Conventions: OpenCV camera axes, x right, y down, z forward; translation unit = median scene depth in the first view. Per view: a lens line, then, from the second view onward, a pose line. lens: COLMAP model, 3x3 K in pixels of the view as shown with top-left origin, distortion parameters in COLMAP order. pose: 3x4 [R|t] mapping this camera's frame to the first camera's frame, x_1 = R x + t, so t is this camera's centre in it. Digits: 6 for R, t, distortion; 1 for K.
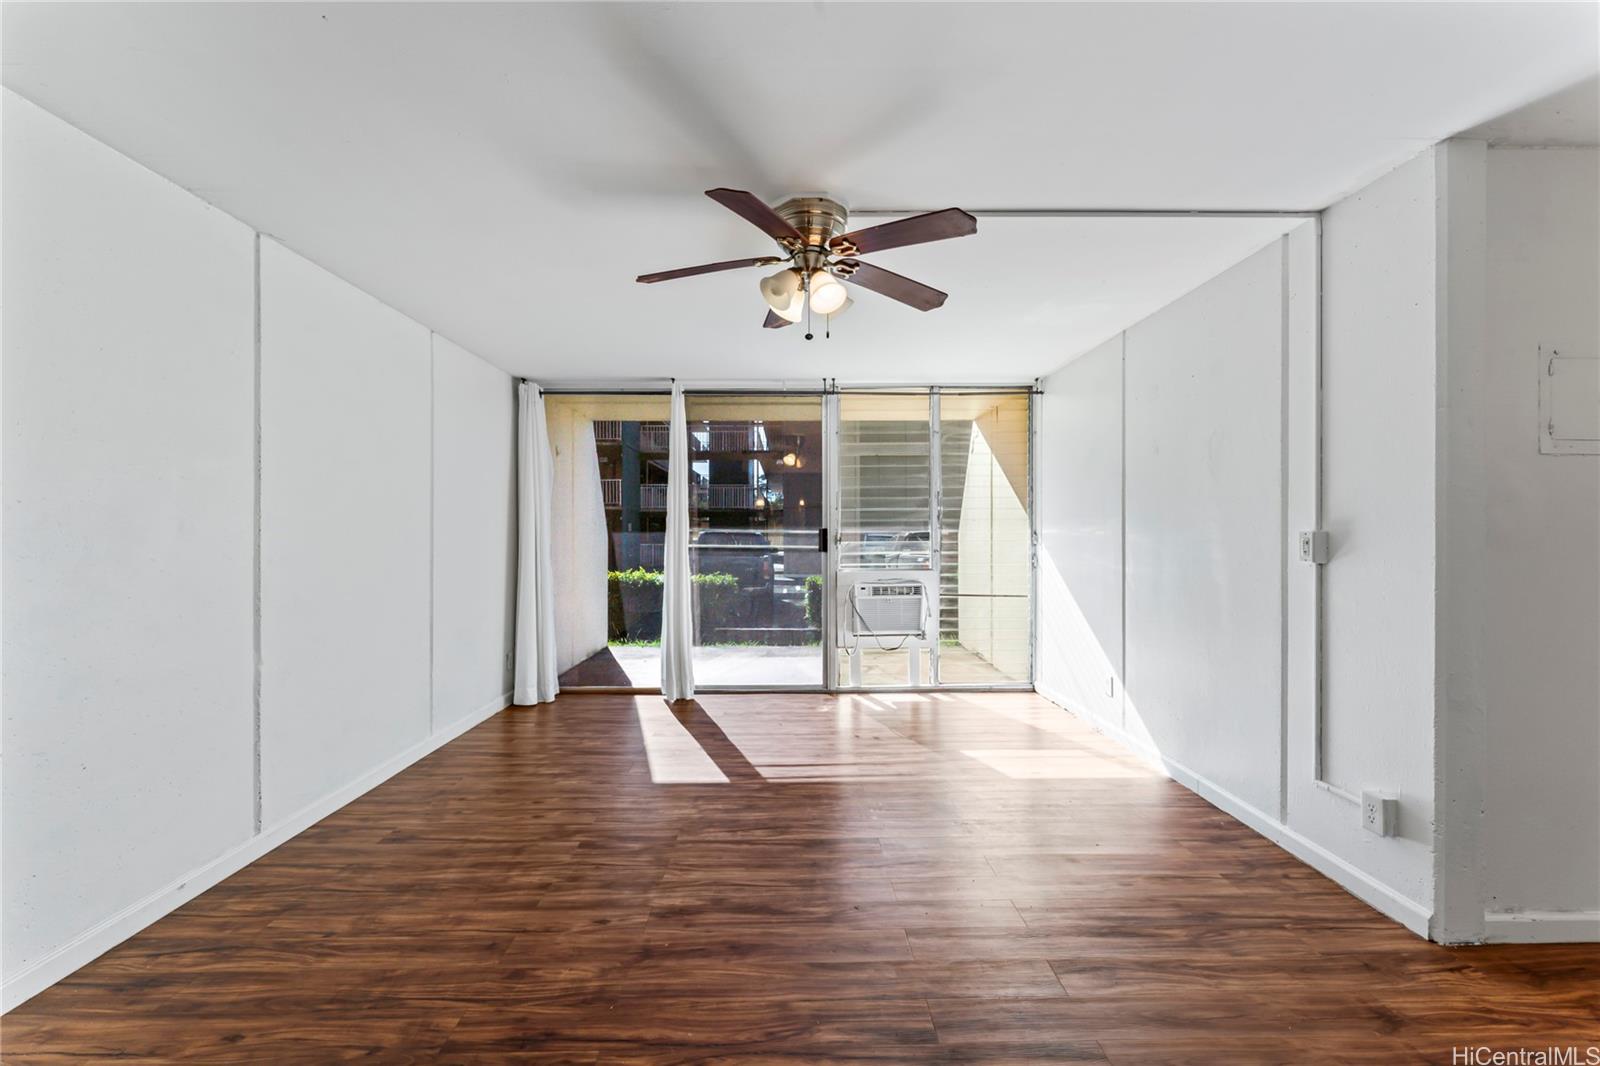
lens RADIAL K [[636.7, 0, 800.0], [0, 636.7, 533.0], [0, 0, 1]] dist [-0.001117, -0.000090]
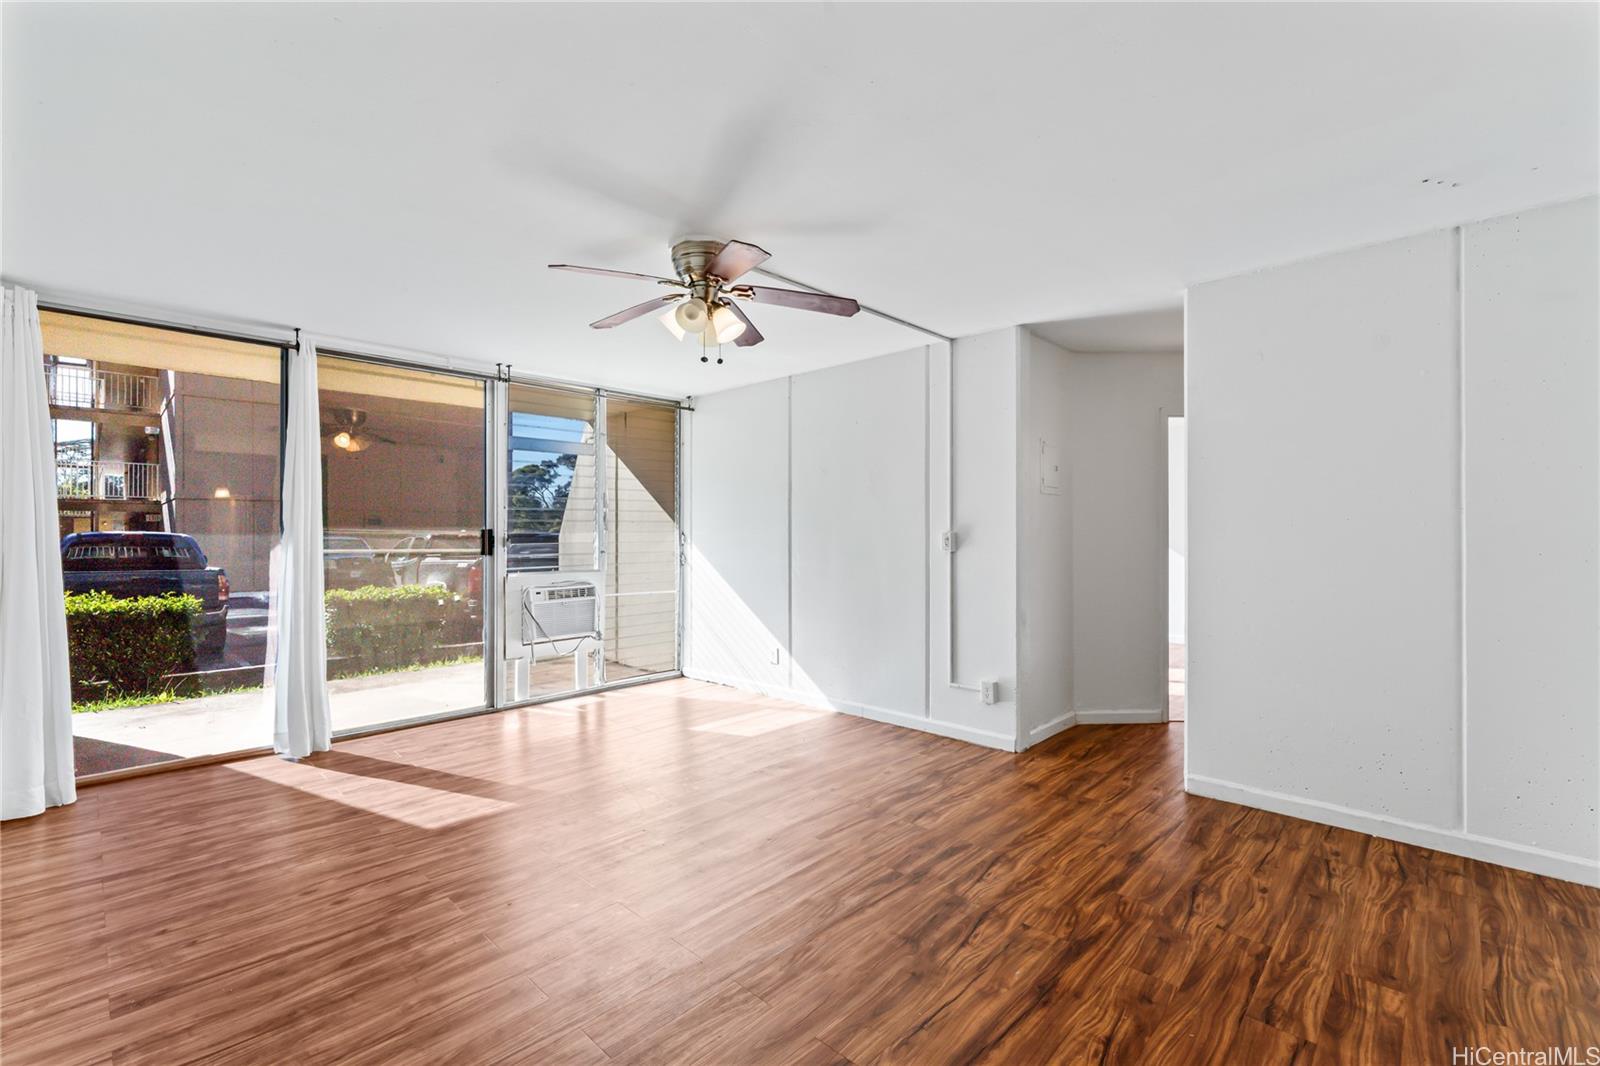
lens RADIAL K [[684.3, 0, 800.0], [0, 684.3, 533.0], [0, 0, 1]] dist [-0.001566, -0.000316]
pose [[0.705928, 0.000624, 0.708283, -0.536388], [0.001244, 0.999997, -0.002121, 0.001430], [-0.708282, 0.002378, 0.705925, 0.018394]]
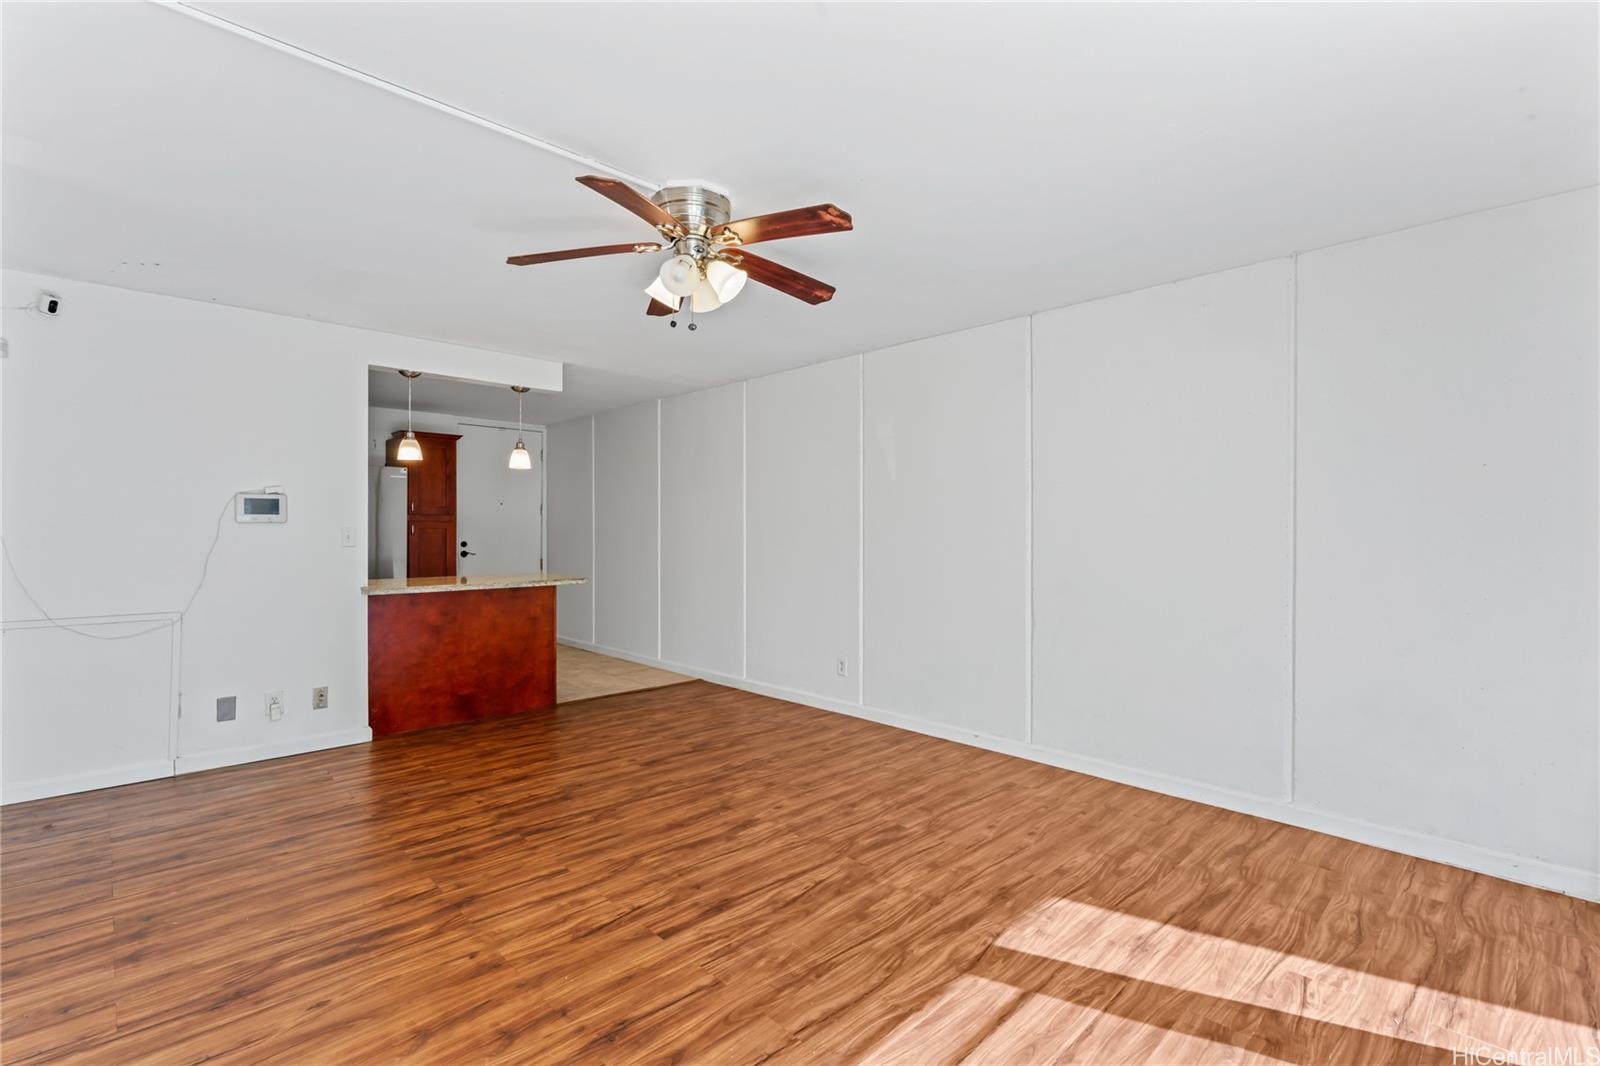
lens RADIAL K [[736.2, 0, 800.0], [0, 736.2, 533.0], [0, 0, 1]] dist [0.000795, -0.000204]
pose [[-0.732887, 0.002814, -0.680344, 0.485744], [-0.000358, 0.999990, 0.004522, -0.000052], [0.680350, 0.003558, -0.732879, 1.429573]]
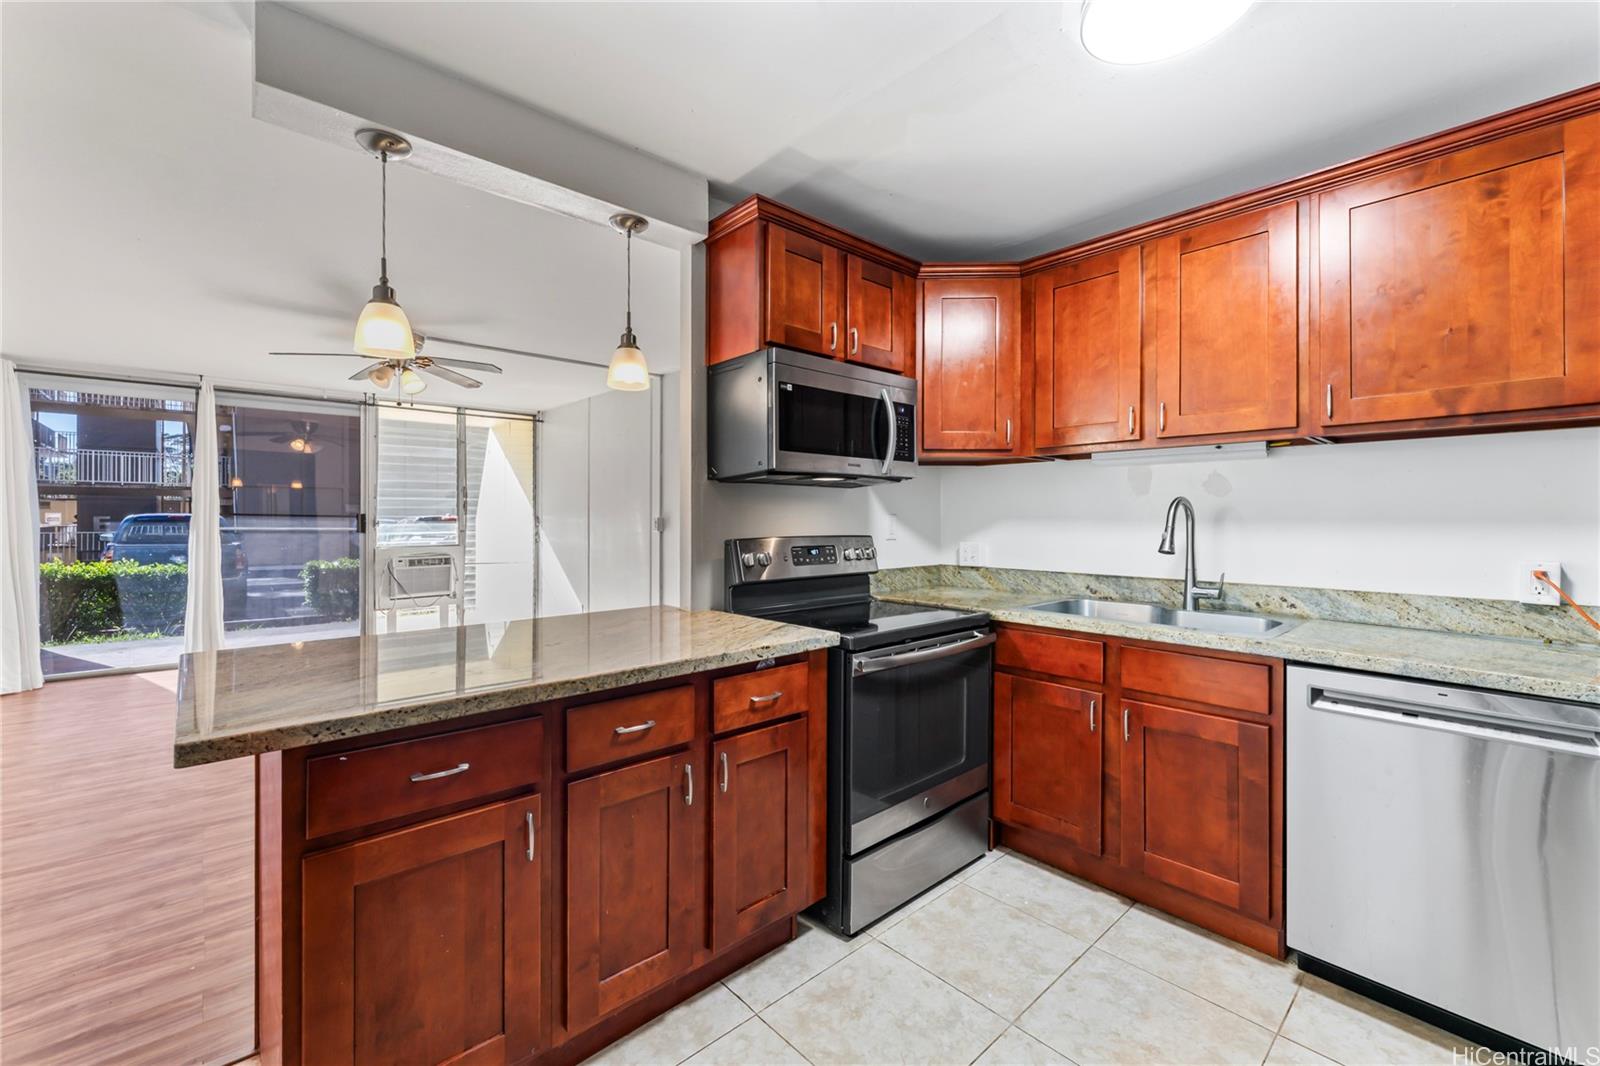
lens RADIAL K [[652.0, 0, 793.9], [0, 652.0, 520.6], [0, 0, 1]] dist [0.000089, 0.000160]
pose [[0.755057, 0.001623, 0.655658, -0.251487], [-0.003935, 0.999990, 0.002057, 0.000128], [-0.655648, -0.004133, 0.755056, -0.778918]]
